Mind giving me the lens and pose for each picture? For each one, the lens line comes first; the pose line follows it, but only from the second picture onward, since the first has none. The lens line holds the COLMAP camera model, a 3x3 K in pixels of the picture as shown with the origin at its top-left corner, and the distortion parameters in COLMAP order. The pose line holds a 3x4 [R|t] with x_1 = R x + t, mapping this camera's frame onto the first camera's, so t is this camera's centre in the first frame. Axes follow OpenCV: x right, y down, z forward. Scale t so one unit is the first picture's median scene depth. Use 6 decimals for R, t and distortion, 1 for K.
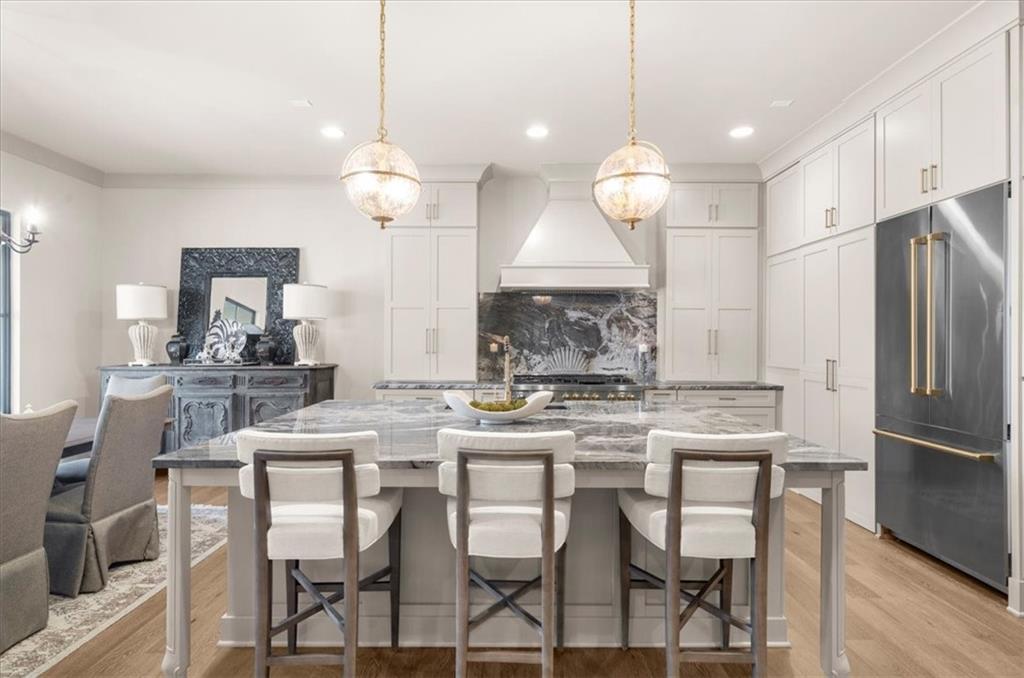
lens RADIAL K [[508.2, 0, 510.6], [0, 508.2, 338.8], [0, 0, 1]] dist [0.002145, -0.000546]
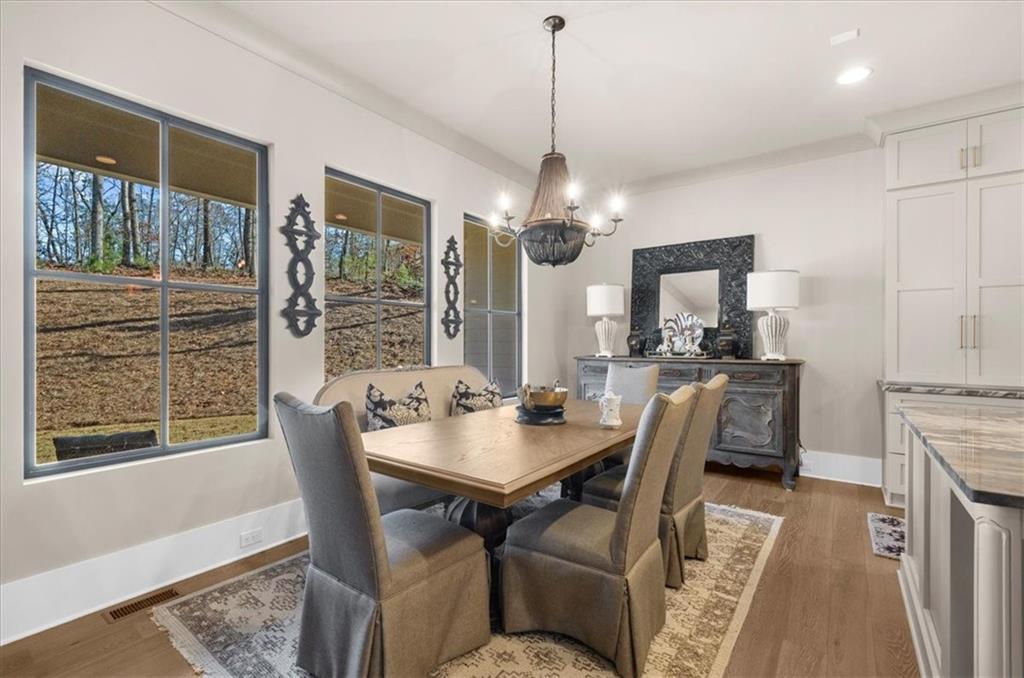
lens RADIAL K [[450.6, 0, 512.5], [0, 450.6, 342.2], [0, 0, 1]] dist [-0.003582, -0.000209]
pose [[0.807986, 0.001960, -0.589198, -0.307275], [-0.002389, 0.999997, 0.000050, 0.020953], [0.589196, 0.001367, 0.807989, 0.076063]]
